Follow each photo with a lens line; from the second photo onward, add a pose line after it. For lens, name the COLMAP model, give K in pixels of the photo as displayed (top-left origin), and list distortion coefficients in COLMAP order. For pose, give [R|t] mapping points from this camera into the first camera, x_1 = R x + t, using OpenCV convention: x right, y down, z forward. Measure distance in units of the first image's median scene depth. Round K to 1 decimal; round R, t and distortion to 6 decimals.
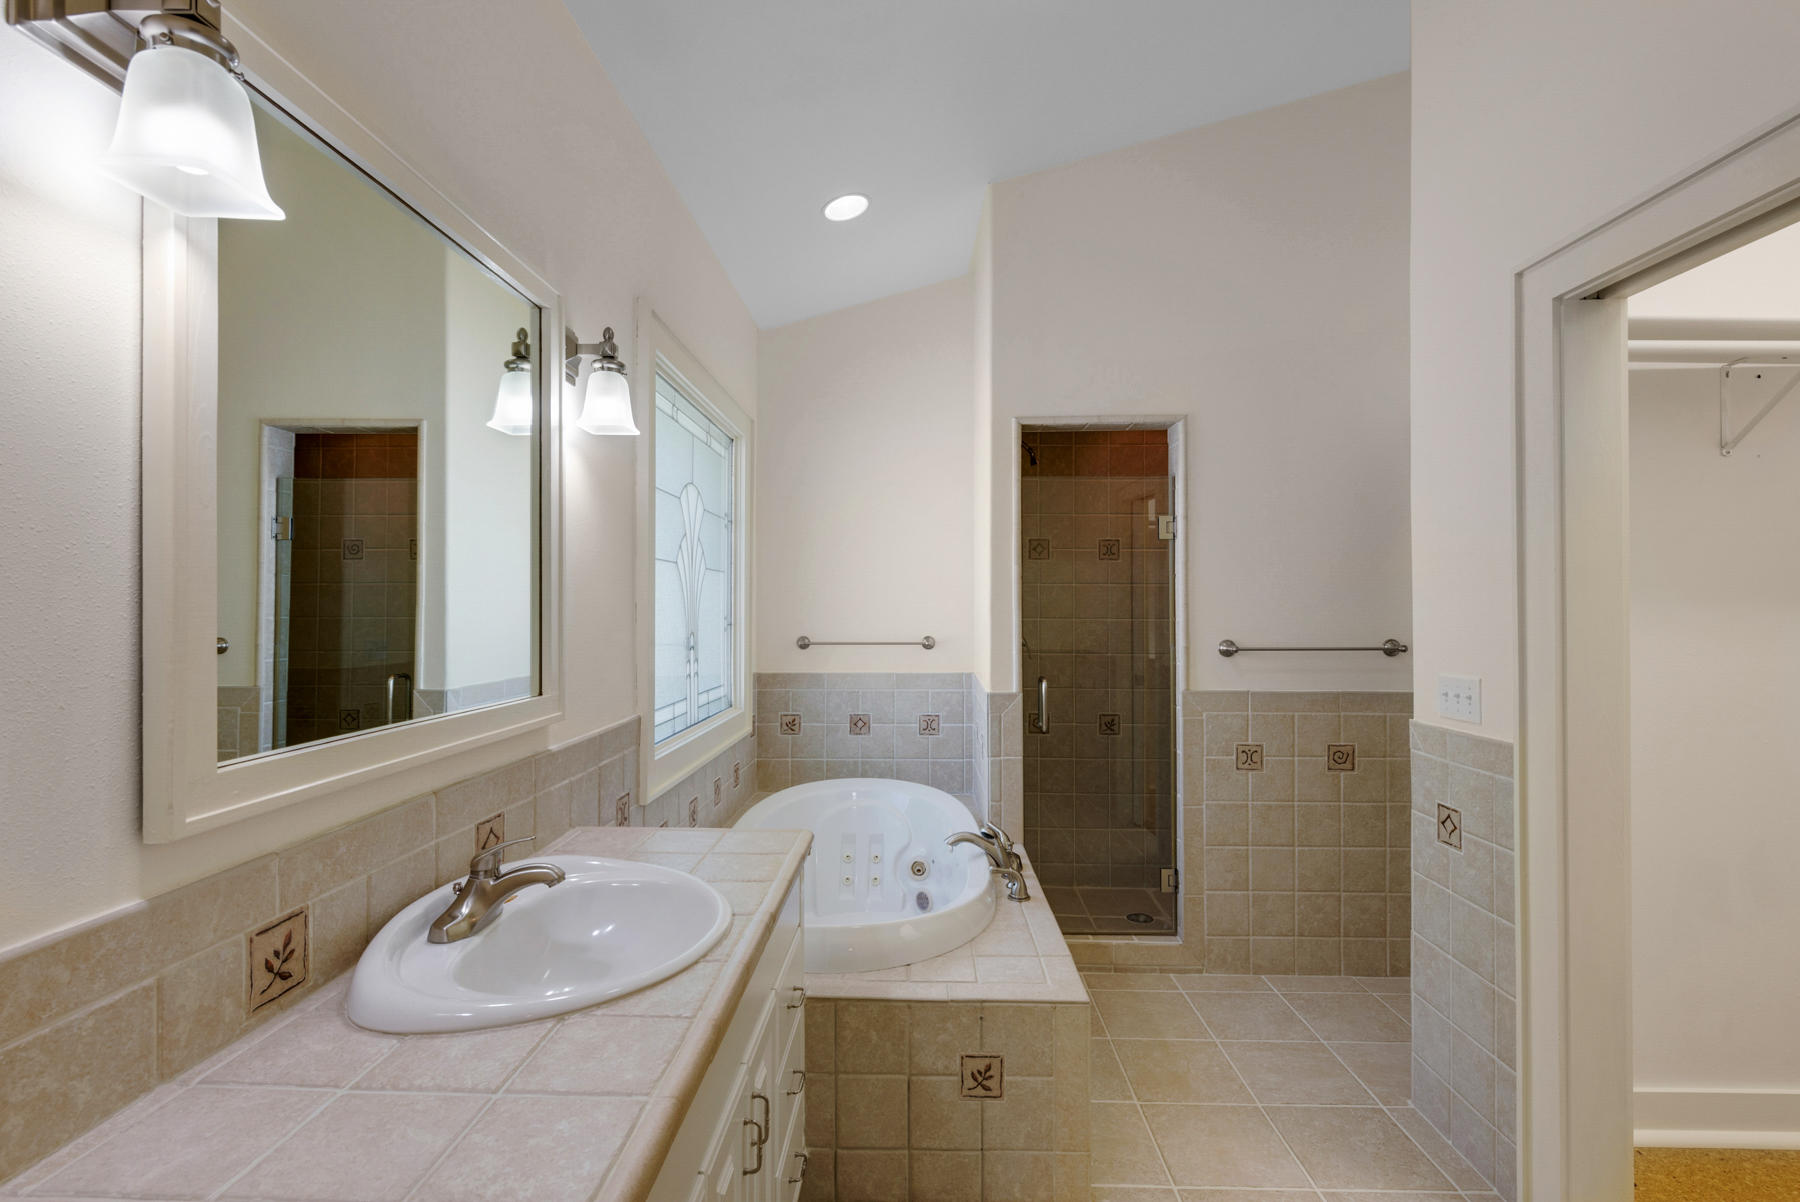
lens RADIAL K [[836.6, 0, 900.0], [0, 836.6, 599.7], [0, 0, 1]] dist [0.012163, -0.001369]
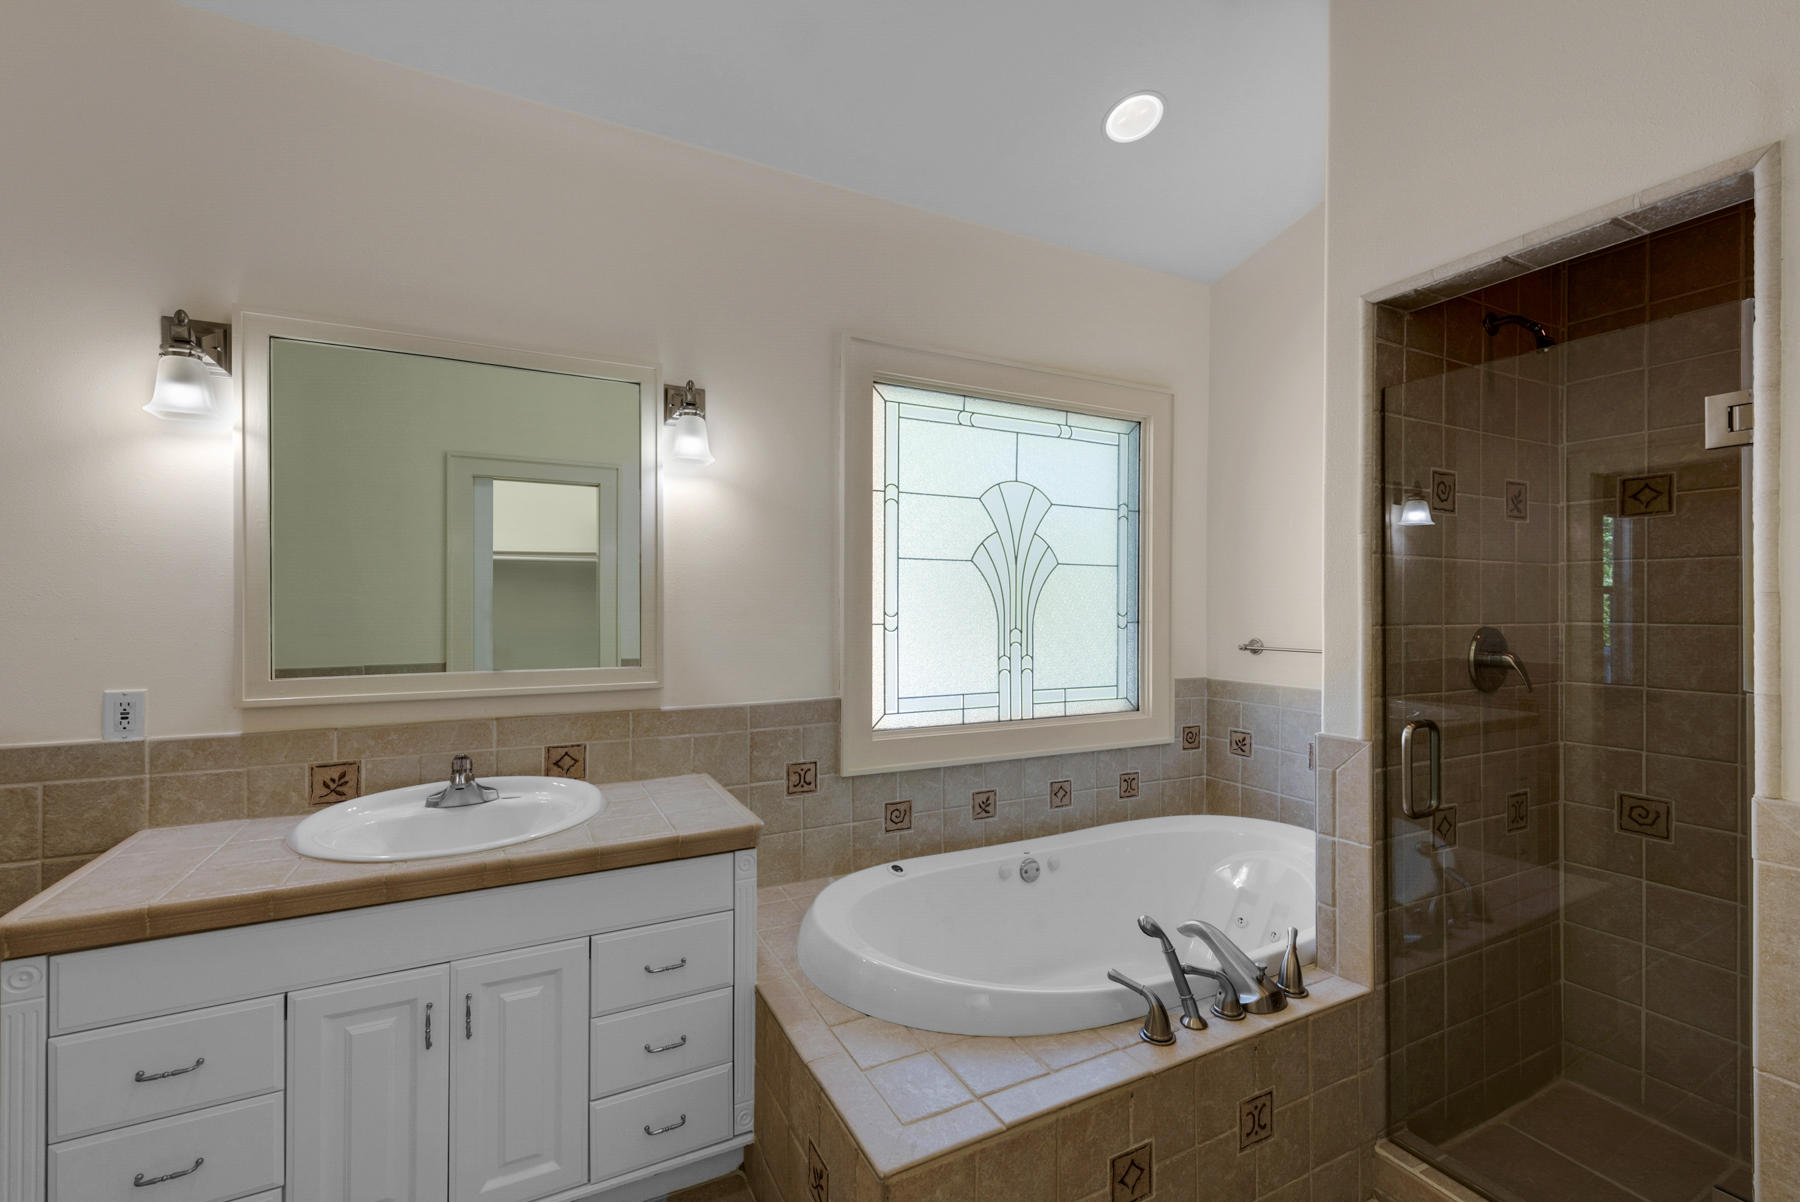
lens RADIAL K [[745.6, 0, 898.1], [0, 745.6, 604.7], [0, 0, 1]] dist [0.004284, -0.001301]
pose [[0.484138, 0.000602, -0.874991, 0.496312], [0.005920, 0.999975, 0.003963, 0.006711], [0.874972, -0.007099, 0.484122, 0.468855]]
